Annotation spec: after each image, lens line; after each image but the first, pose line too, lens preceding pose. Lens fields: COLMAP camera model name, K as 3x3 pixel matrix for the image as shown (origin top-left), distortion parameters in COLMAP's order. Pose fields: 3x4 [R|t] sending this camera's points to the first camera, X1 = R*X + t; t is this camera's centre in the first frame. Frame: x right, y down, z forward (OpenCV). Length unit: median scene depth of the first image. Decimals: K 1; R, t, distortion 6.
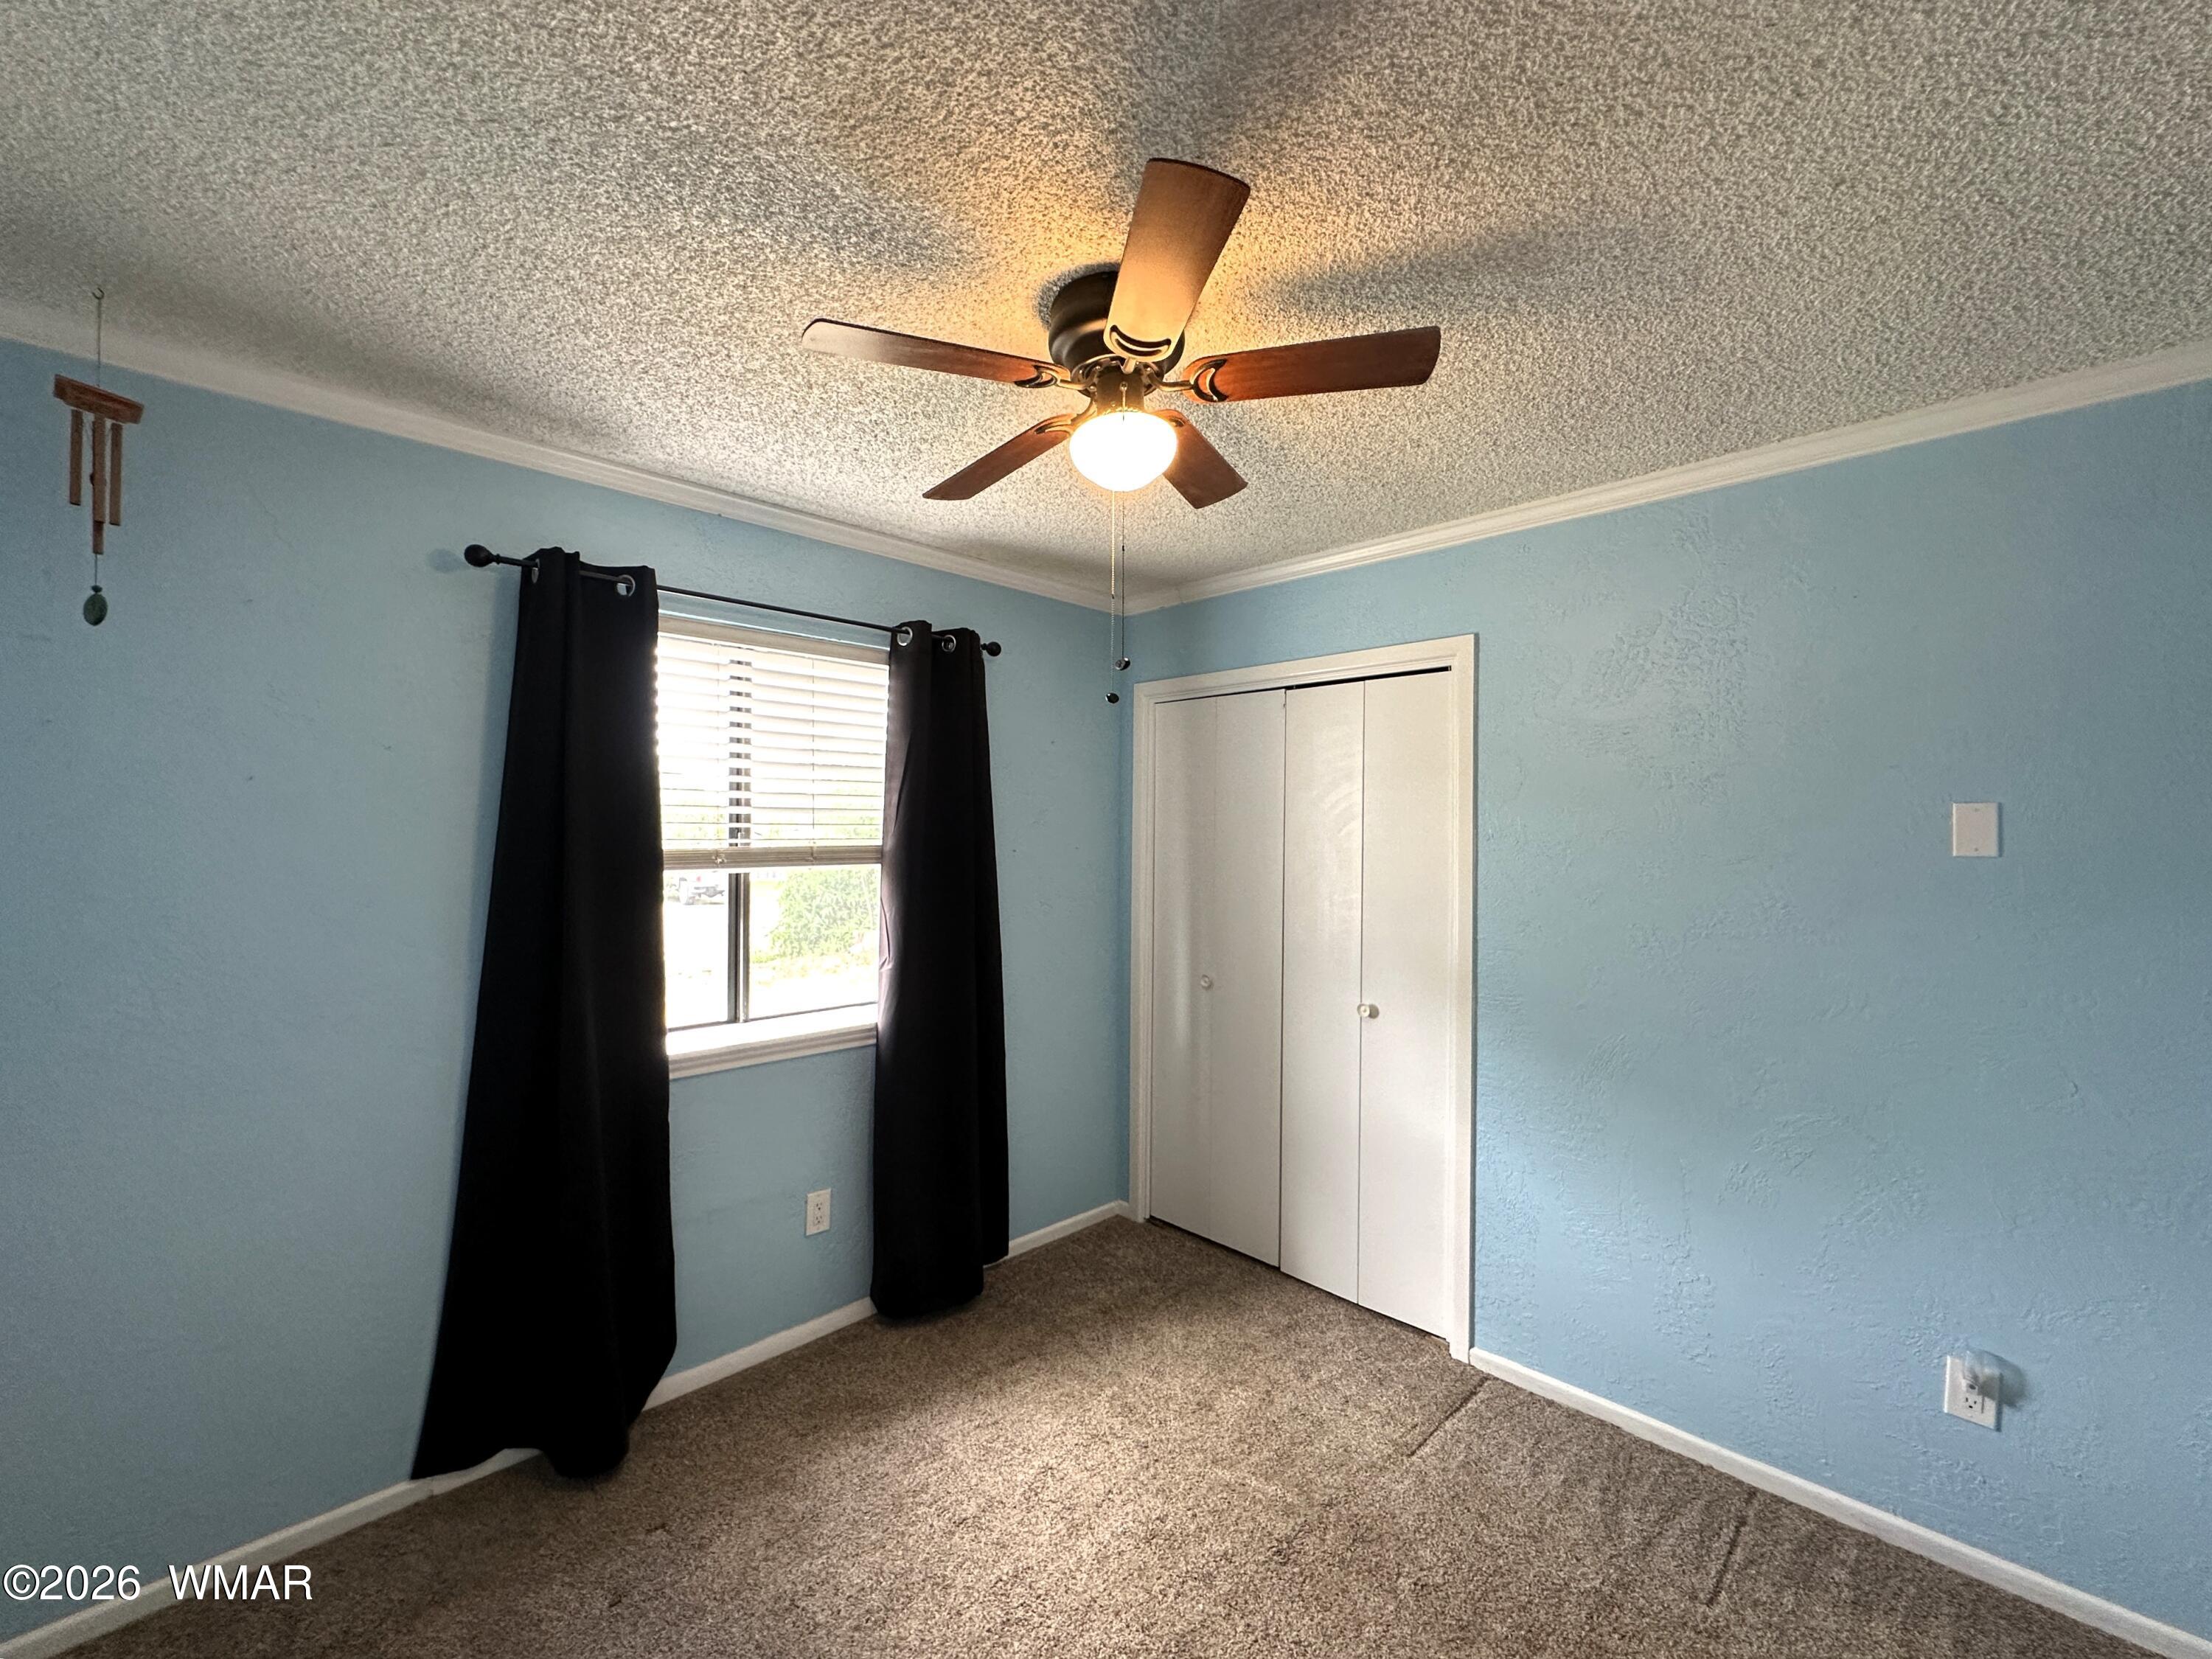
lens RADIAL K [[942.1, 0, 1090.5], [0, 942.1, 825.8], [0, 0, 1]] dist [-0.002788, 0.000269]
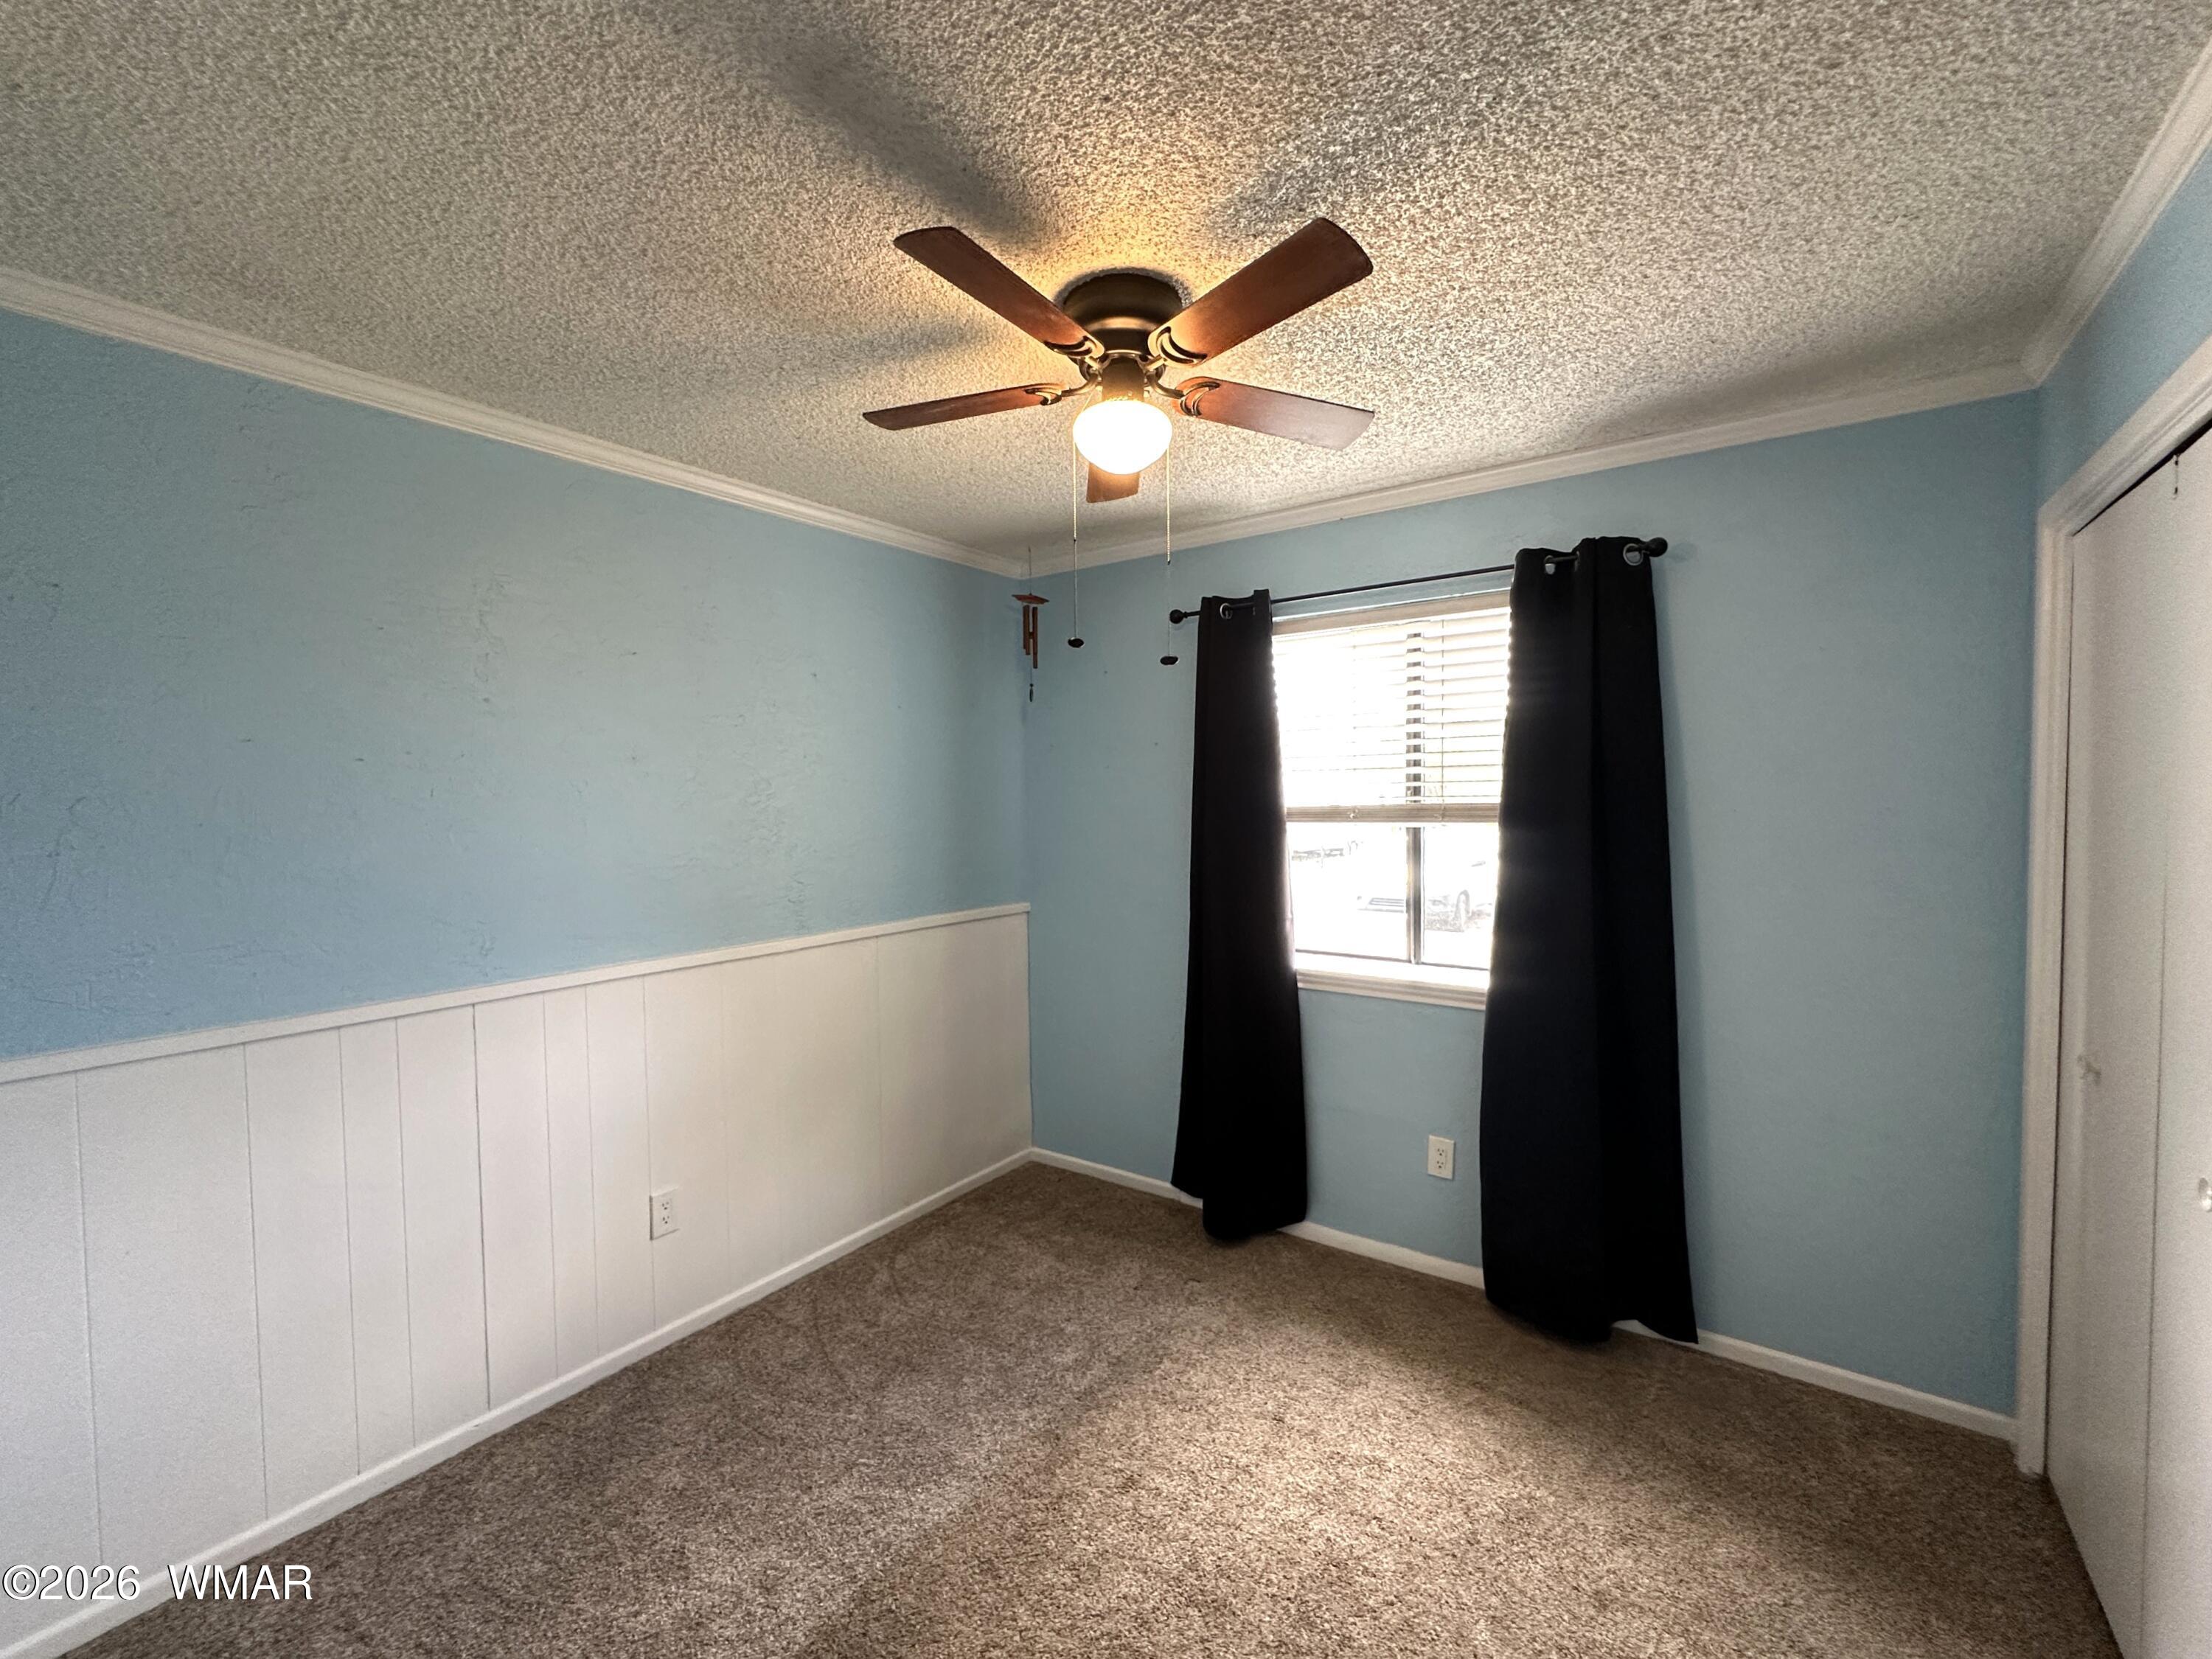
lens RADIAL K [[942.1, 0, 1090.5], [0, 942.1, 825.8], [0, 0, 1]] dist [-0.002788, 0.000269]
pose [[0.137471, 0.019630, -0.990311, 0.726200], [0.013751, 0.999669, 0.021724, 0.020673], [0.990410, -0.016604, 0.137156, 0.522195]]
